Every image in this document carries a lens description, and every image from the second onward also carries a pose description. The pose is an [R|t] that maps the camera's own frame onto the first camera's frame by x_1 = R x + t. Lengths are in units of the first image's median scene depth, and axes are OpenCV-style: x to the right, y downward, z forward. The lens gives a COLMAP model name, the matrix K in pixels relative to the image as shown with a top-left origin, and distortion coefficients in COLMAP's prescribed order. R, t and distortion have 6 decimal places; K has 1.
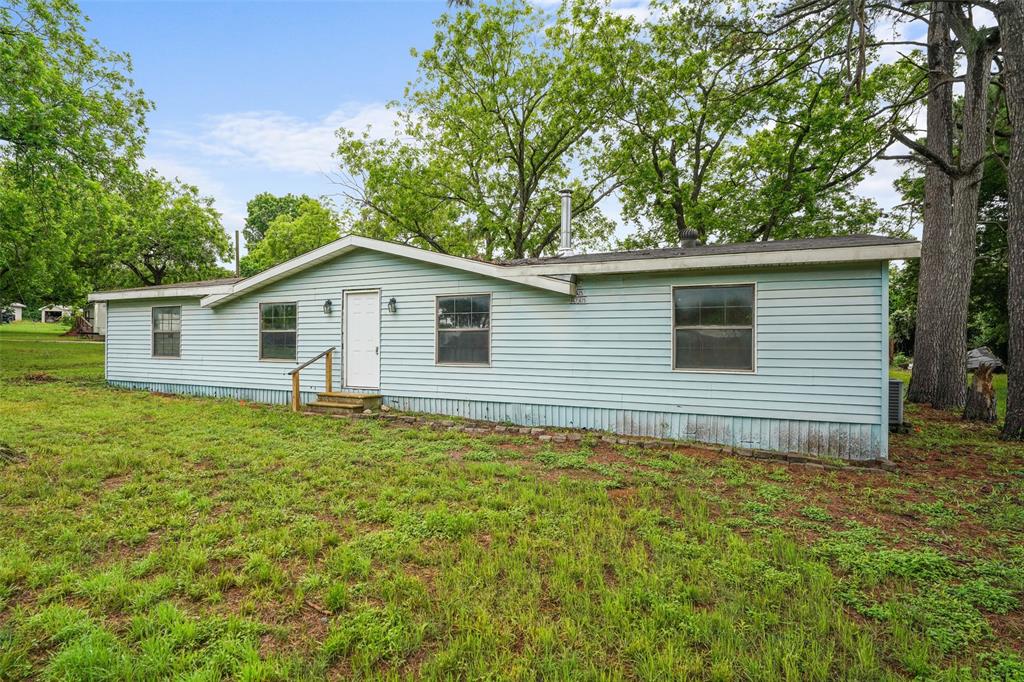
lens RADIAL K [[505.7, 0, 514.3], [0, 505.7, 332.1], [0, 0, 1]] dist [0.030339, 0.000381]
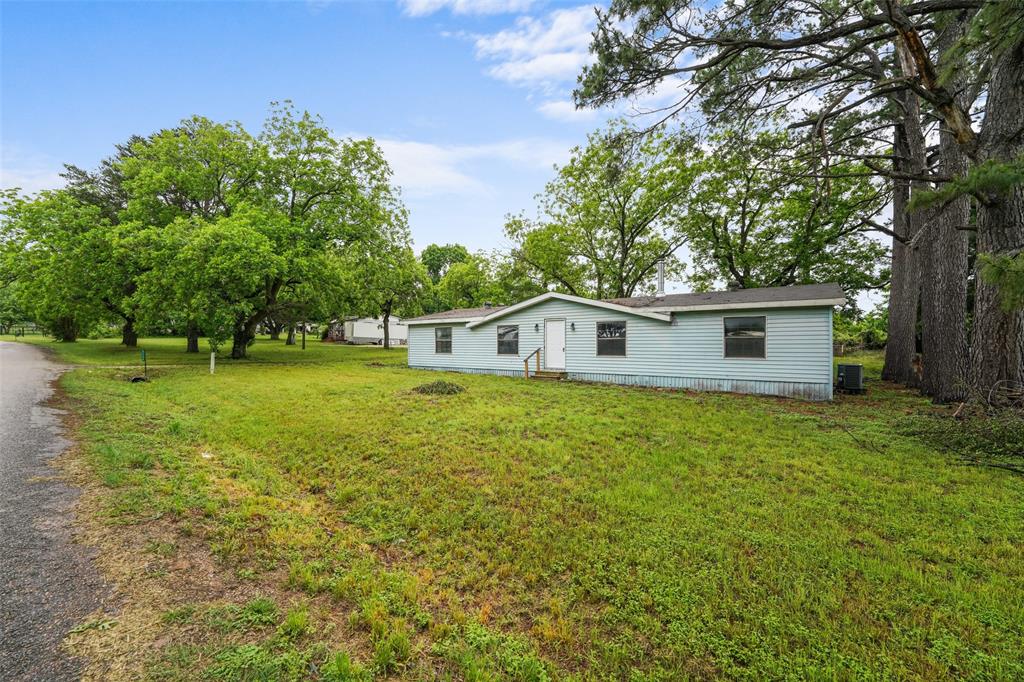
lens RADIAL K [[408.5, 0, 520.1], [0, 408.5, 340.0], [0, 0, 1]] dist [0.007258, -0.000540]
pose [[0.984849, -0.009149, -0.173172, -0.155558], [0.011029, 0.999890, 0.009898, -0.017654], [0.173063, -0.011658, 0.984842, -0.568168]]
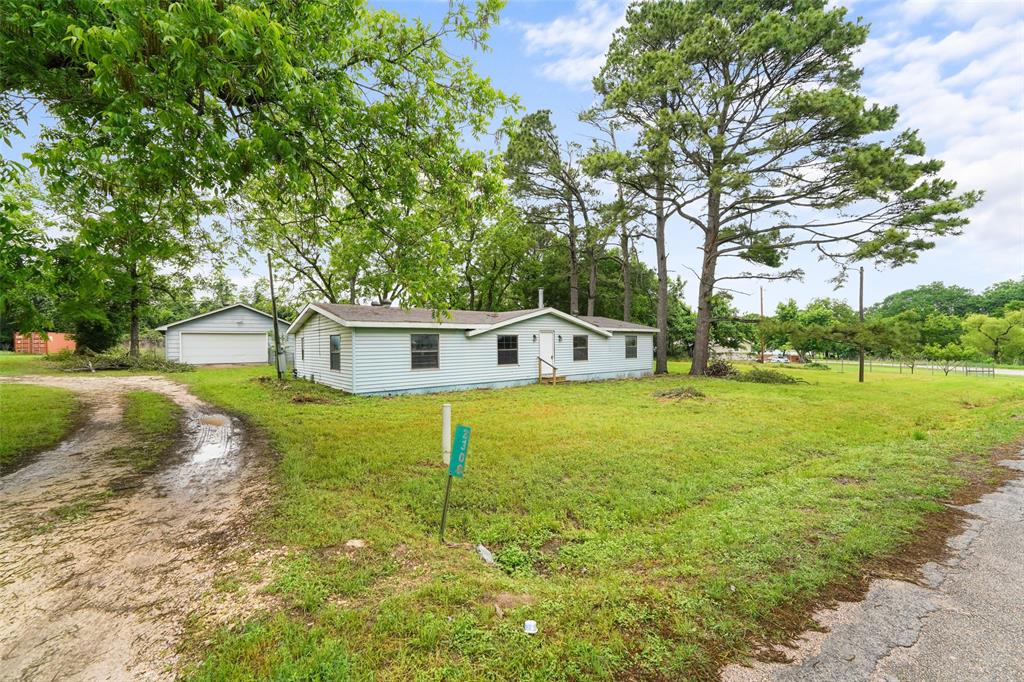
lens RADIAL K [[408.5, 0, 508.9], [0, 408.5, 344.0], [0, 0, 1]] dist [0.007258, -0.000540]
pose [[0.433969, 0.003555, 0.900921, -1.960146], [0.015249, 0.999820, -0.011290, -0.006898], [-0.900799, 0.018637, 0.433836, 0.351902]]
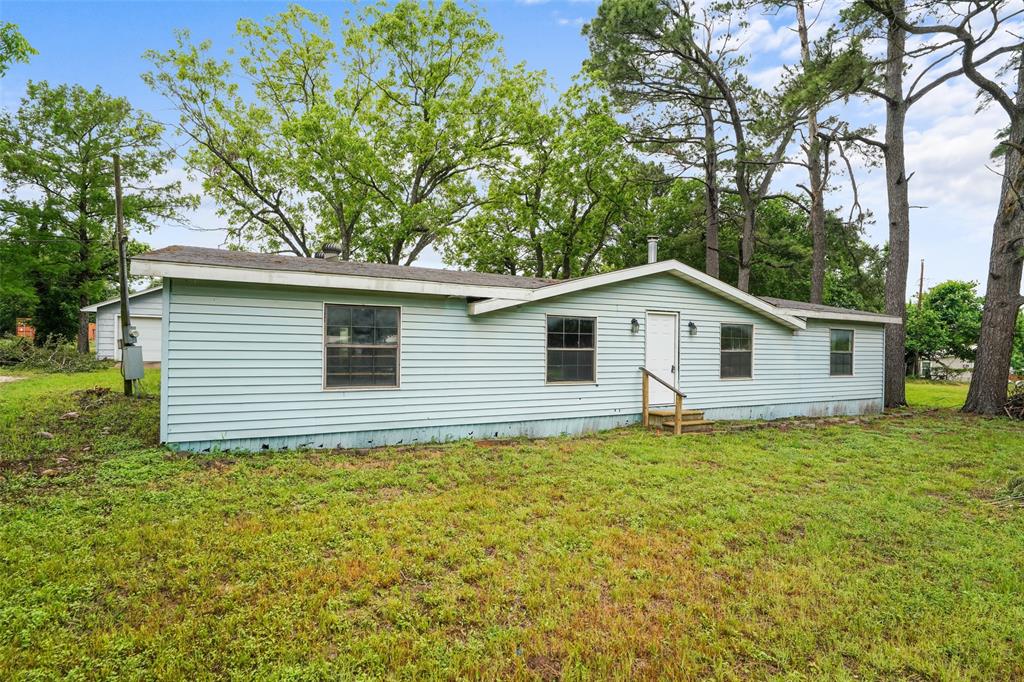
lens RADIAL K [[515.1, 0, 515.3], [0, 515.1, 339.4], [0, 0, 1]] dist [-0.003550, -0.000467]
pose [[0.594898, 0.028701, 0.803288, -1.293171], [-0.011123, 0.999561, -0.027476, 0.006423], [-0.803724, 0.007410, 0.594956, 0.596166]]
